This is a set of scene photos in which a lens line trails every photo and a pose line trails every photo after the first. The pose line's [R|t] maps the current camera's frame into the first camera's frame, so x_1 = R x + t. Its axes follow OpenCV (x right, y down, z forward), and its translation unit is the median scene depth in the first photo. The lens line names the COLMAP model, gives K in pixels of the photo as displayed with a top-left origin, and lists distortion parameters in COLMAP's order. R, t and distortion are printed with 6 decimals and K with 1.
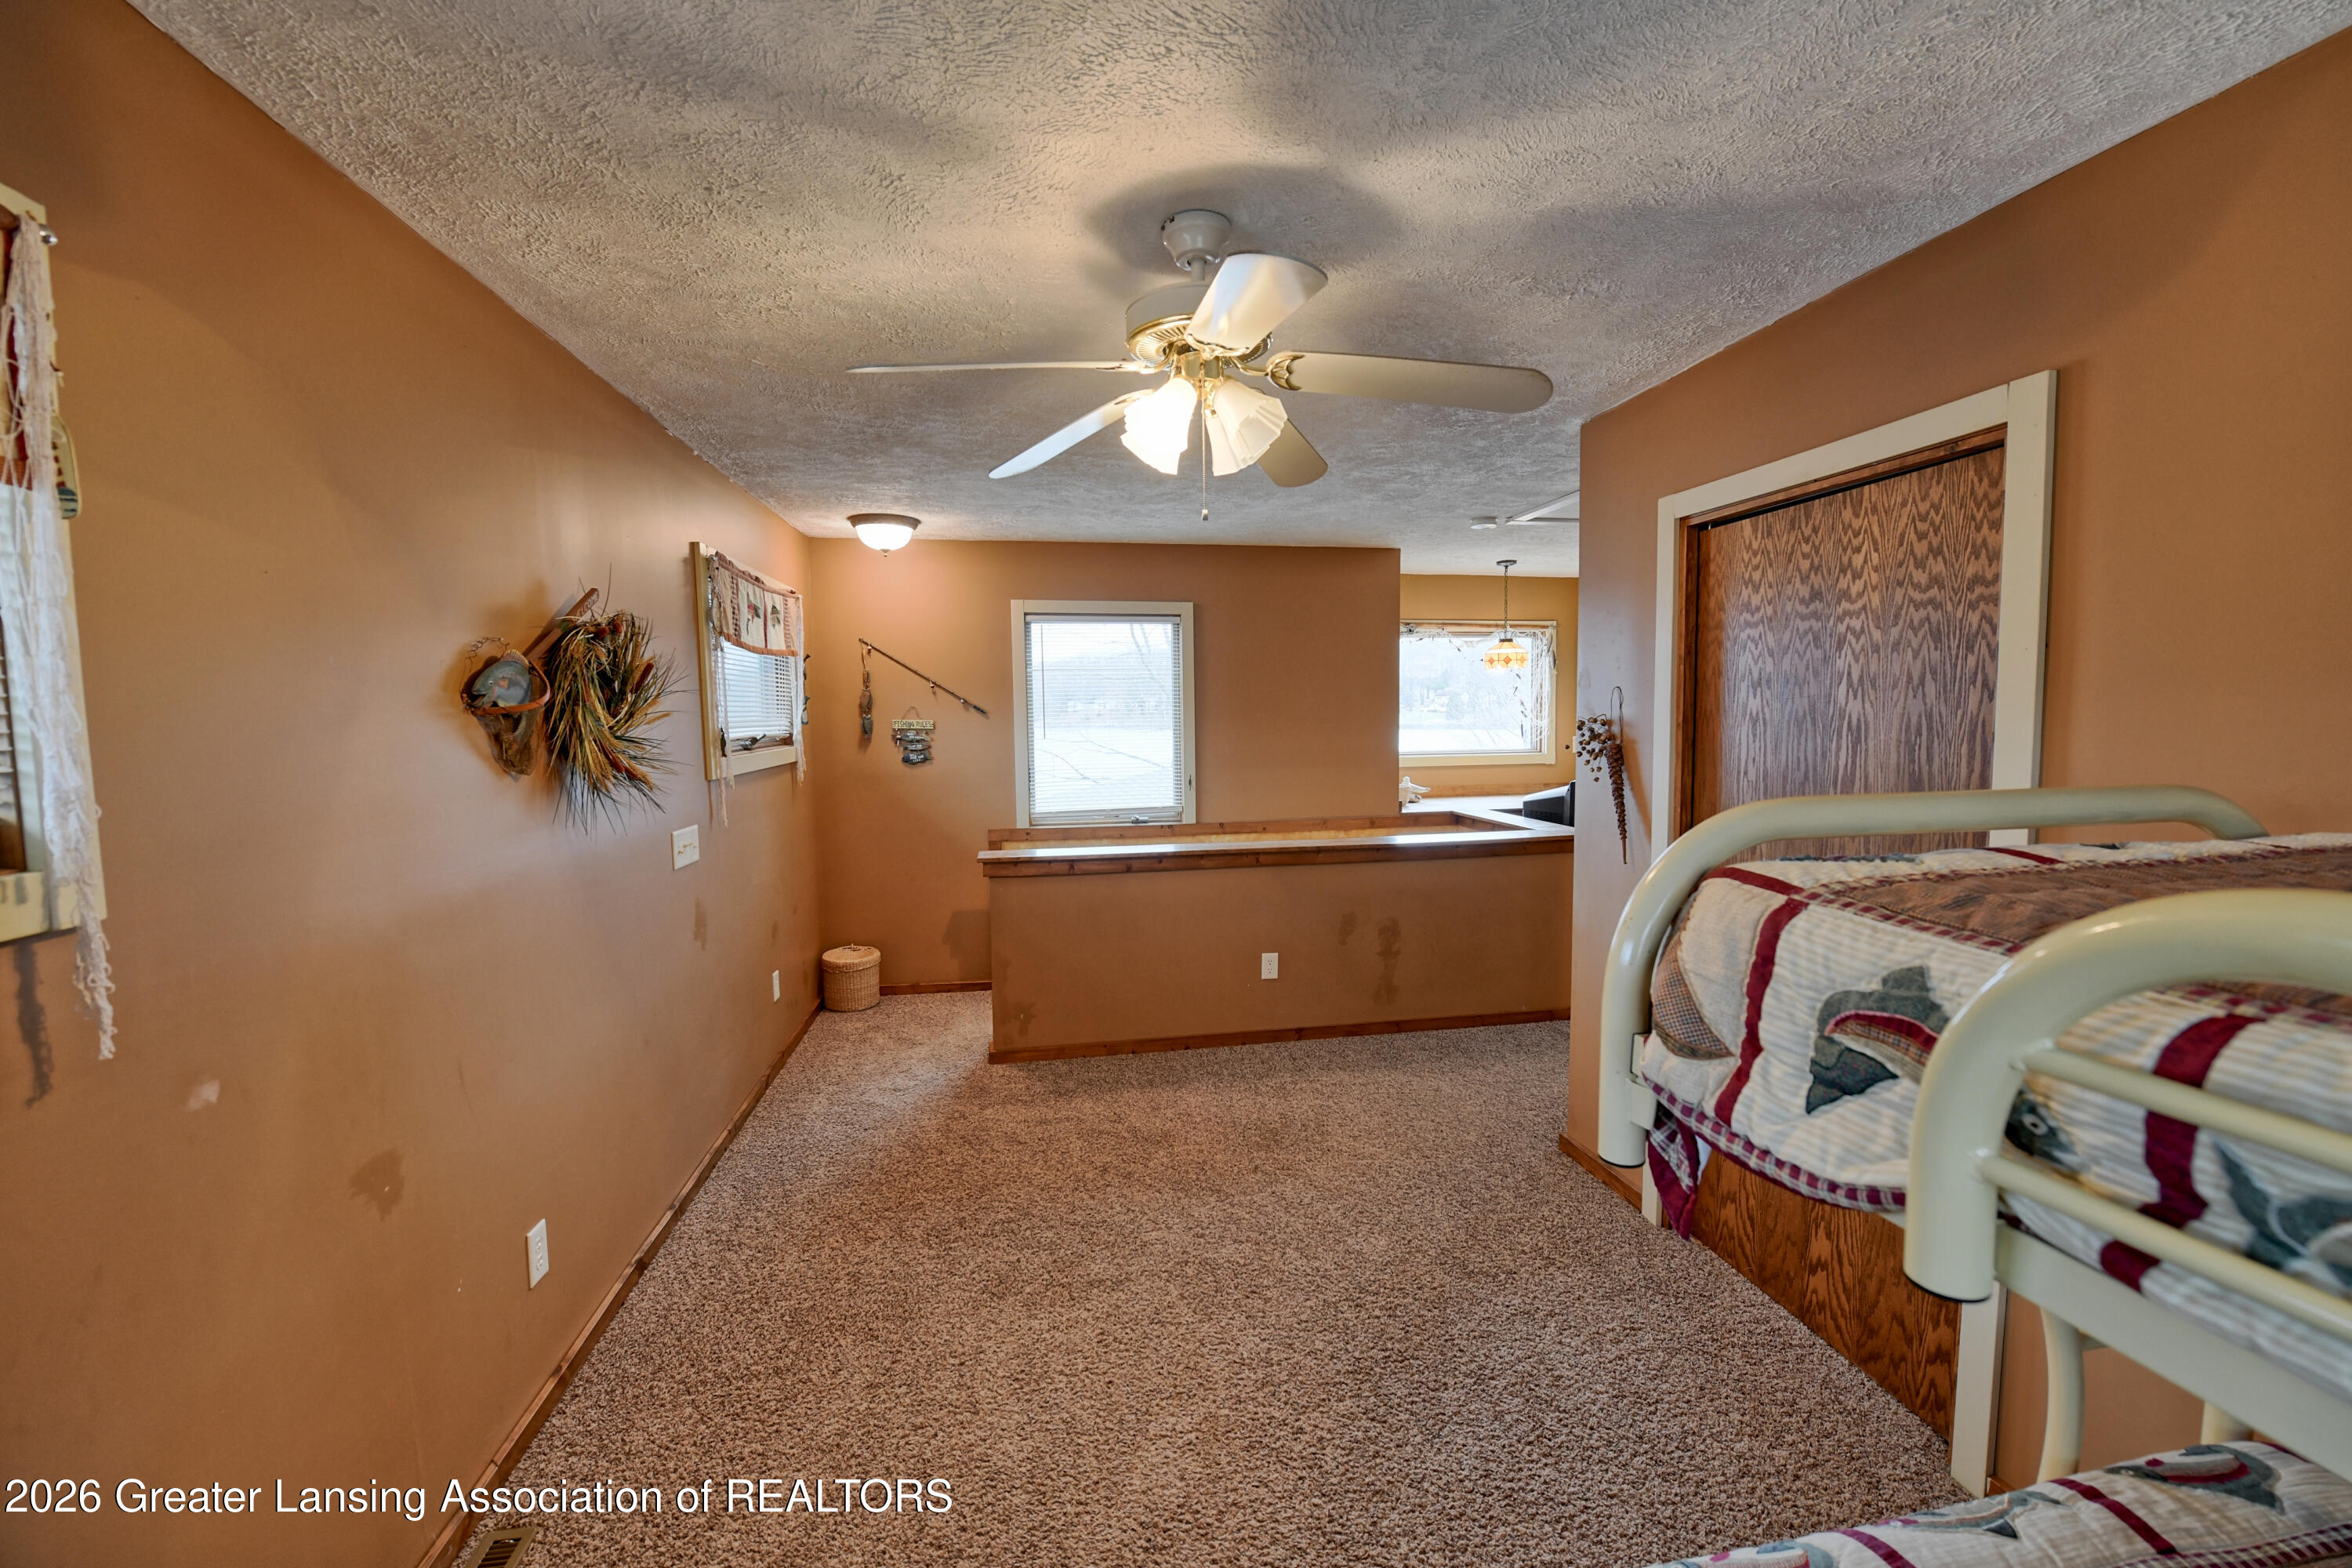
lens RADIAL K [[939.8, 0, 1181.9], [0, 939.8, 783.4], [0, 0, 1]] dist [-0.011809, -0.003271]
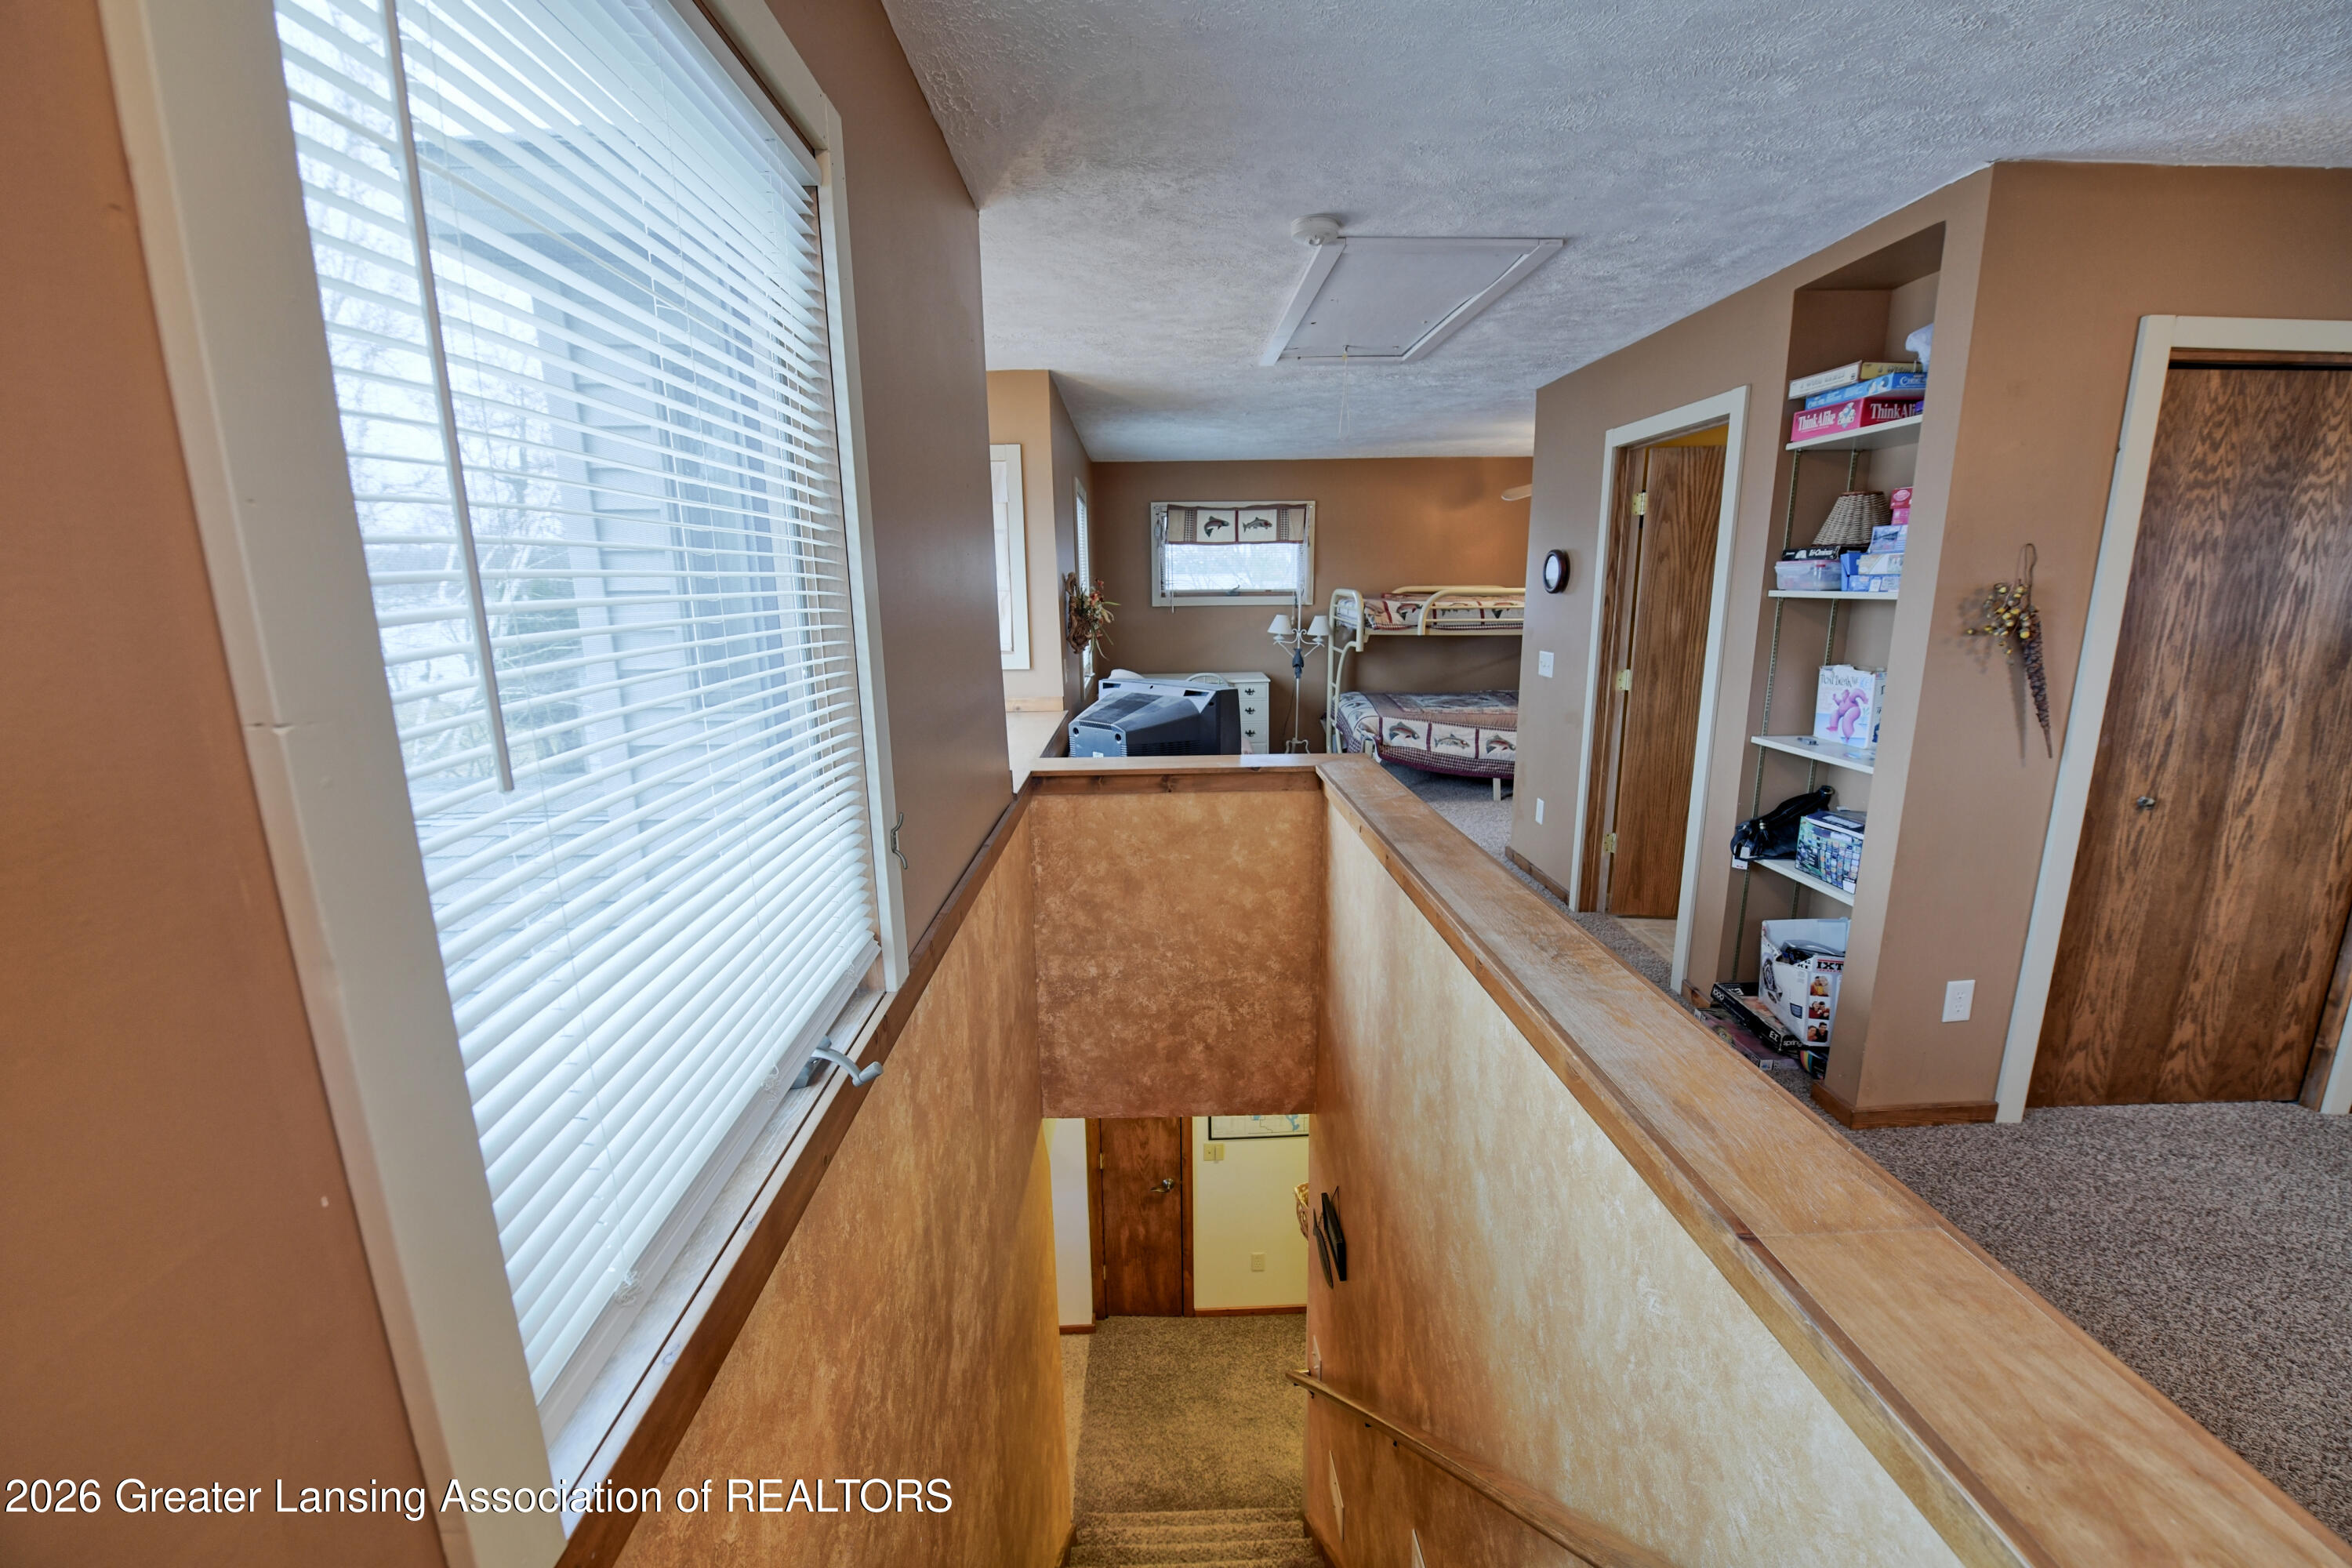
lens RADIAL K [[939.8, 0, 1181.9], [0, 939.8, 783.4], [0, 0, 1]] dist [-0.011809, -0.003271]
pose [[0.108327, -0.198004, 0.974197, -0.542400], [0.087861, 0.978036, 0.189015, -0.152102], [-0.990225, 0.065119, 0.123345, 2.122739]]
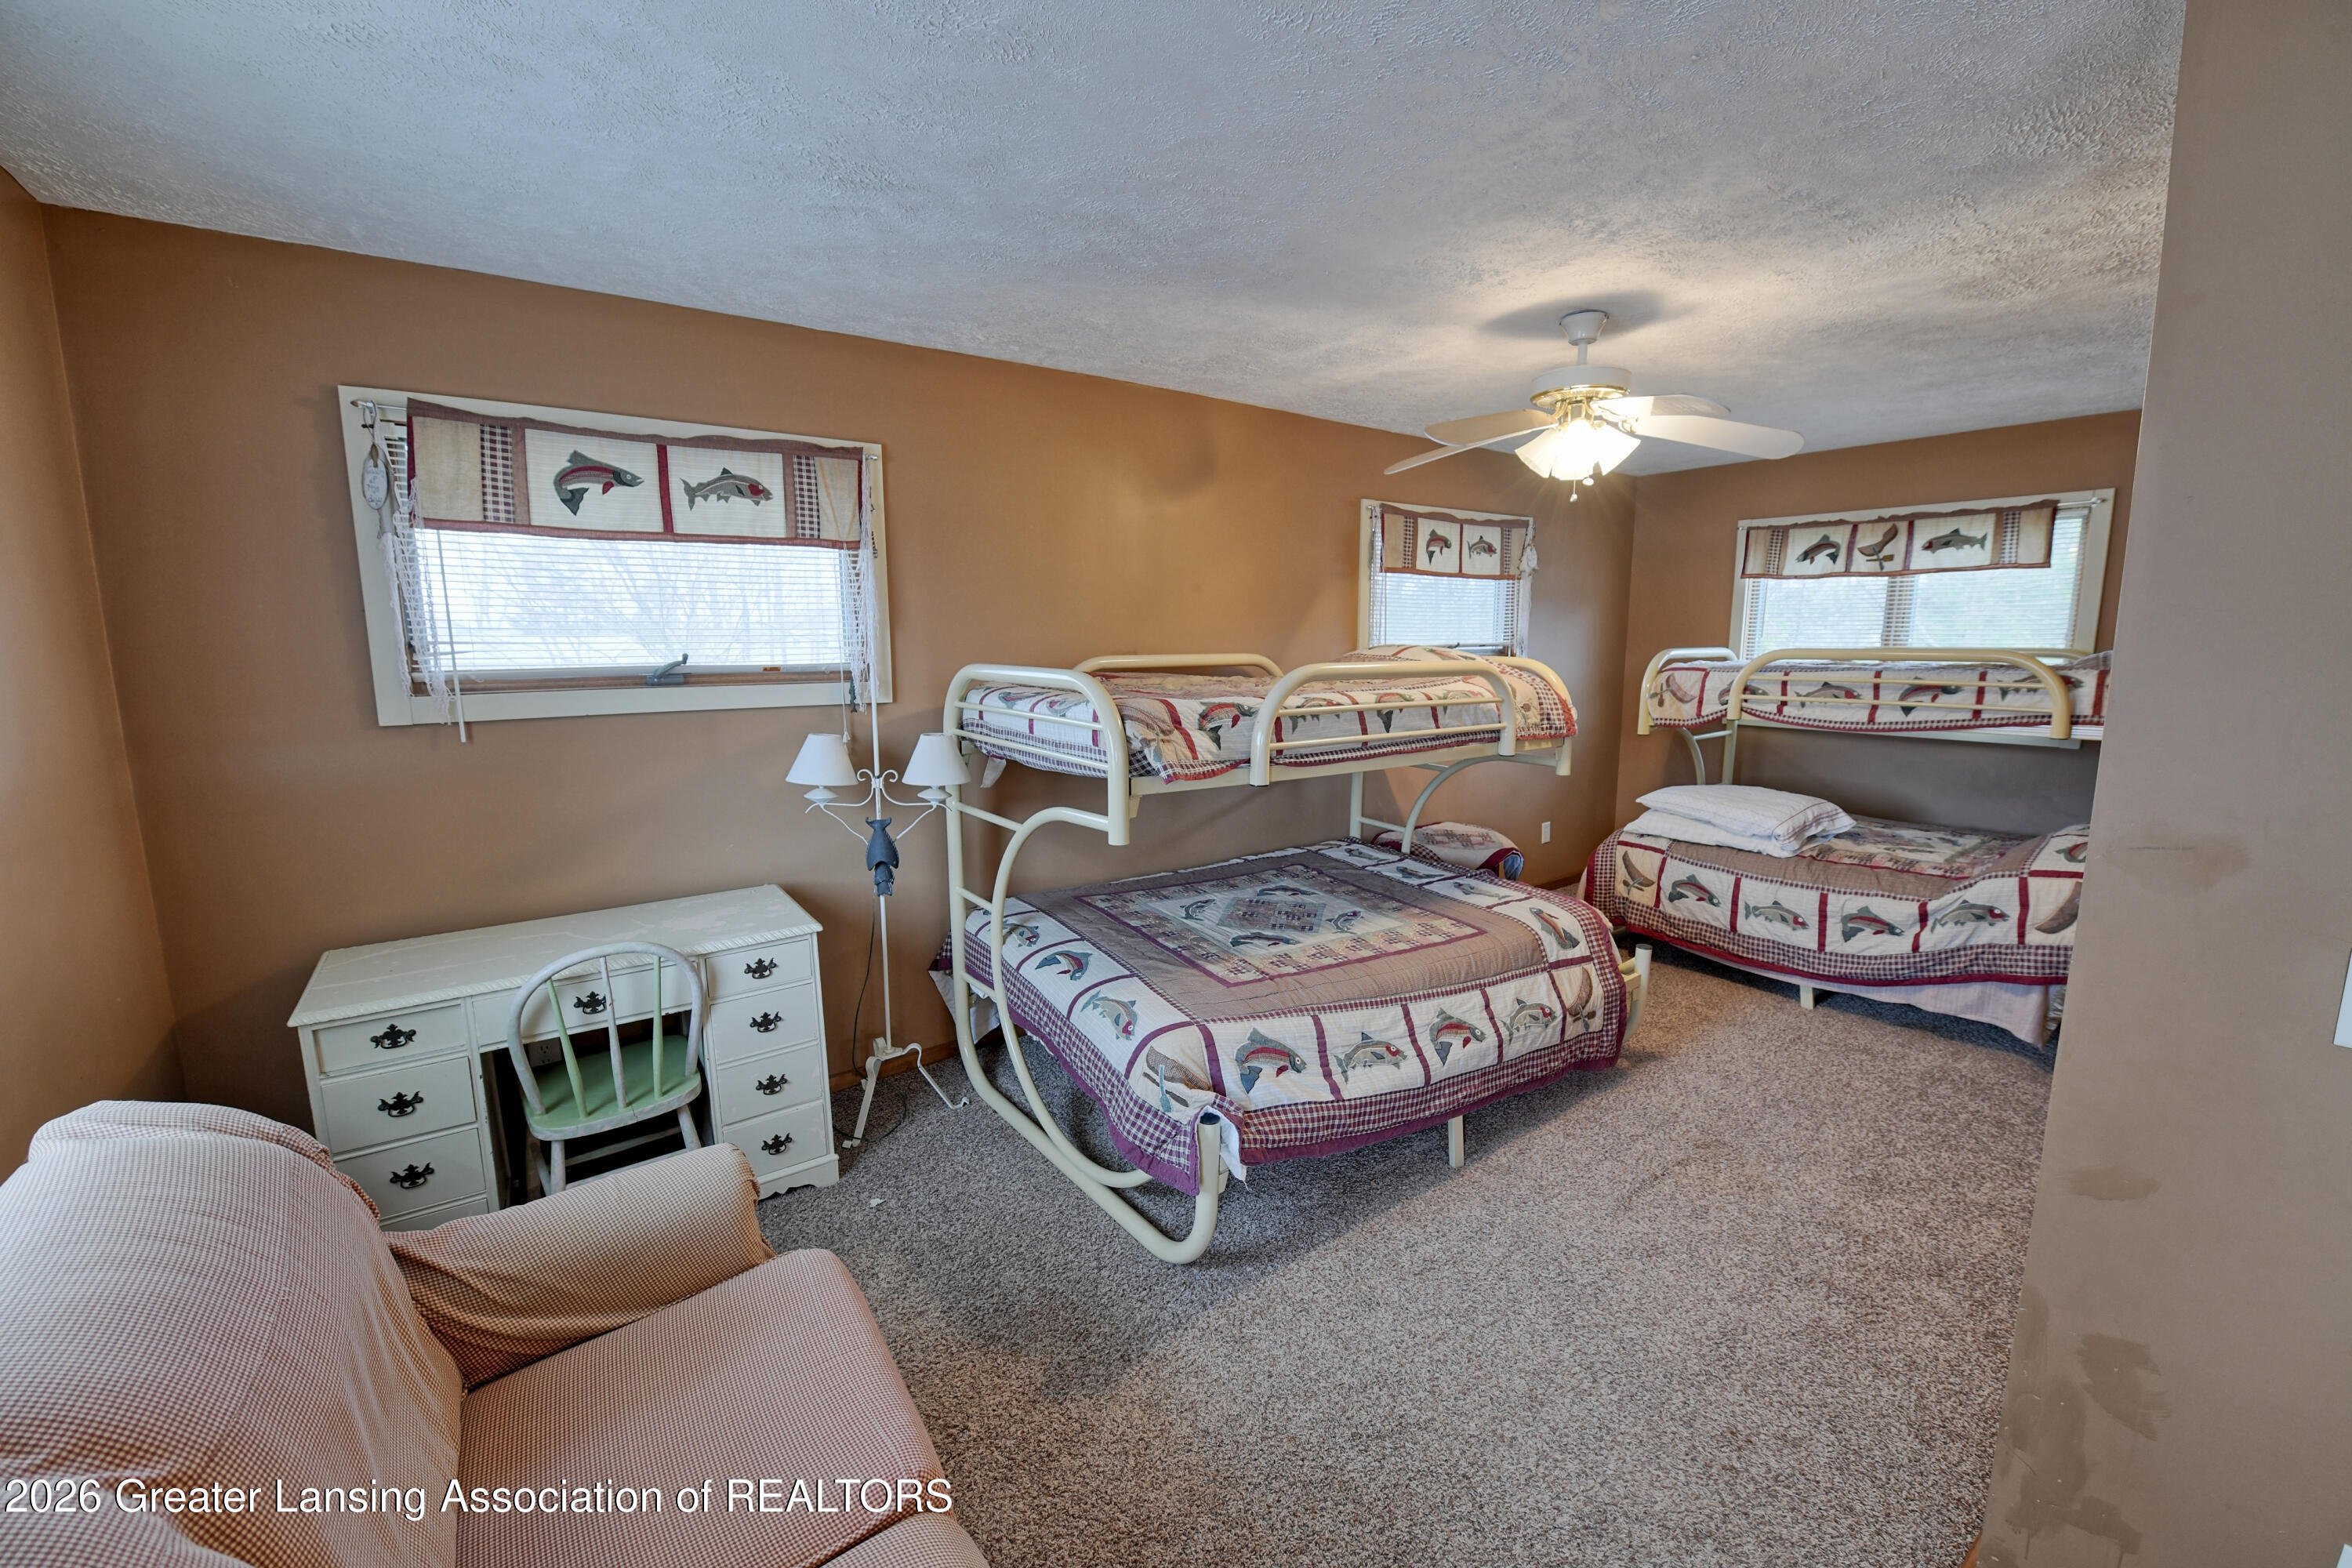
lens RADIAL K [[939.8, 0, 1181.9], [0, 939.8, 783.4], [0, 0, 1]] dist [-0.011809, -0.003271]
pose [[-0.477453, -0.116080, 0.870956, 1.660394], [0.080753, 0.981243, 0.175048, -0.192485], [-0.874939, 0.153909, -0.459123, 2.319149]]
